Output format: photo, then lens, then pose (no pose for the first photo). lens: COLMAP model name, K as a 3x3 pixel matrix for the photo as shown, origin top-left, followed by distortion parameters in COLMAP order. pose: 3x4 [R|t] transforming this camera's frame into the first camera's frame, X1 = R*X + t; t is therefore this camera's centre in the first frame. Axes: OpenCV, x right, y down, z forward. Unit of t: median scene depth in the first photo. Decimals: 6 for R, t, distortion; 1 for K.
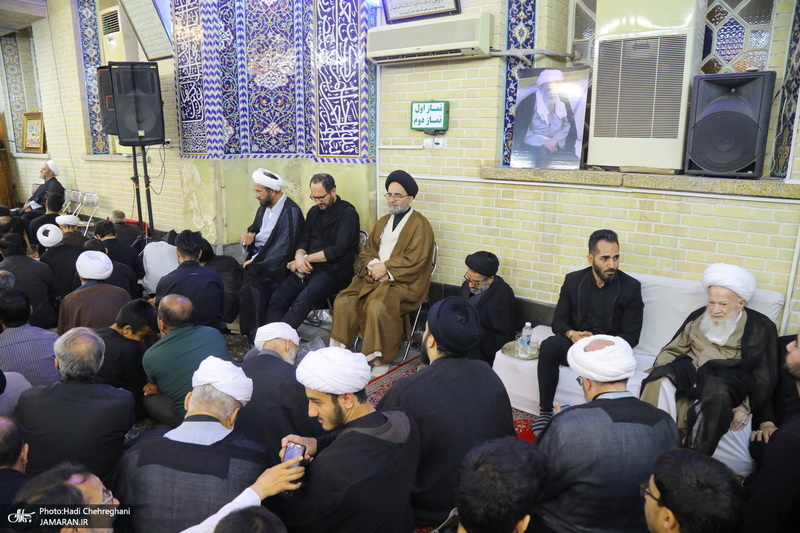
lens RADIAL K [[548.5, 0, 395.9], [0, 548.5, 268.3], [0, 0, 1]] dist [-0.109043, 0.058462]
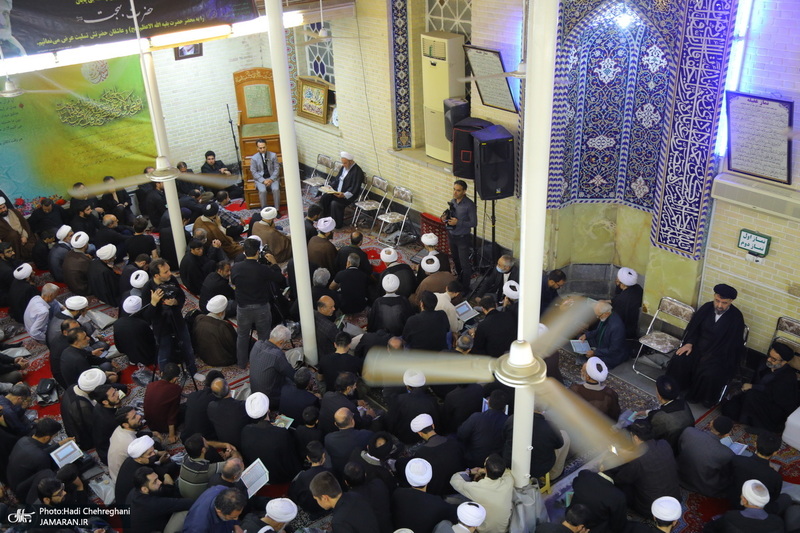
lens RADIAL K [[780.7, 0, 398.7], [0, 780.7, 277.5], [0, 0, 1]] dist [0.038866, 0.000000]
pose [[0.977207, 0.057554, -0.204340, -0.315399], [-0.003830, 0.967171, 0.254097, -0.530165], [0.212256, -0.247523, 0.945346, -0.880101]]
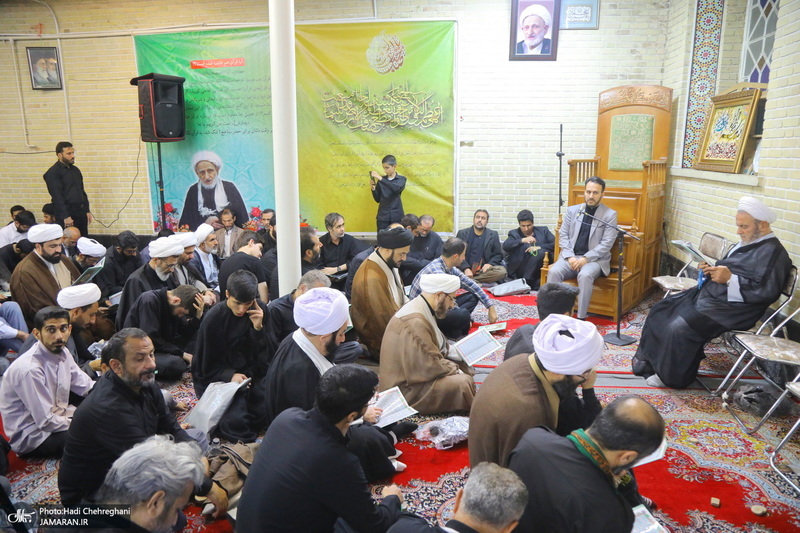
lens RADIAL K [[548.5, 0, 405.8], [0, 548.5, 274.3], [0, 0, 1]] dist [-0.109043, 0.058462]
pose [[0.523941, 0.185253, -0.831365, -0.670037], [-0.189802, 0.976912, 0.098069, -0.191910], [0.830338, 0.106412, 0.547006, 0.787876]]
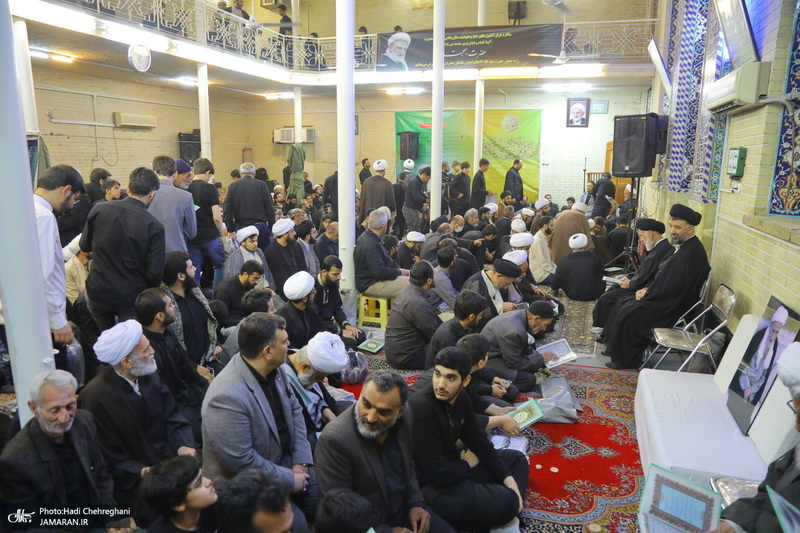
lens RADIAL K [[548.5, 0, 398.5], [0, 548.5, 271.8], [0, 0, 1]] dist [-0.109043, 0.058462]
pose [[0.317420, 0.188712, -0.929318, 0.629435], [-0.222934, 0.967383, 0.120295, -0.038900], [0.921708, 0.168992, 0.349137, 0.058341]]
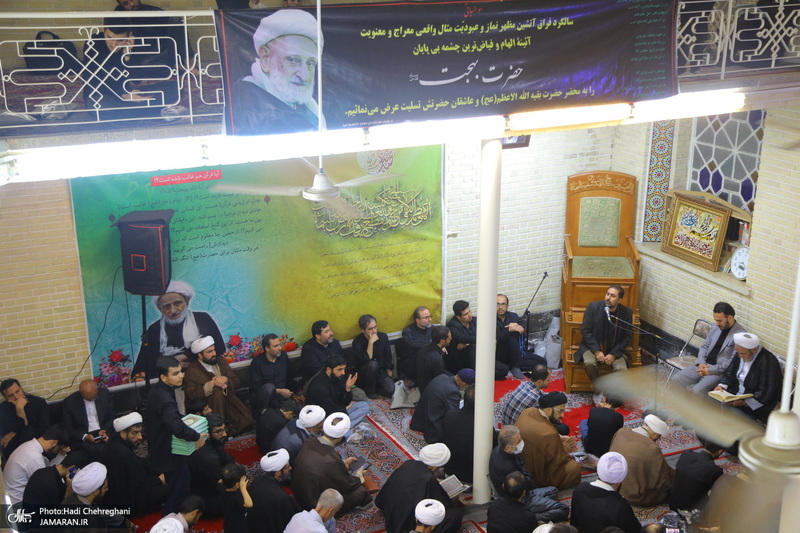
lens RADIAL K [[1024.9, 0, 399.8], [0, 1024.9, 266.9], [0, 0, 1]] dist [0.143632, 0.000000]
pose [[0.896857, 0.132489, -0.422013, -0.804971], [-0.095660, 0.989605, 0.107388, -0.533481], [0.431853, -0.055942, 0.900207, -0.493515]]
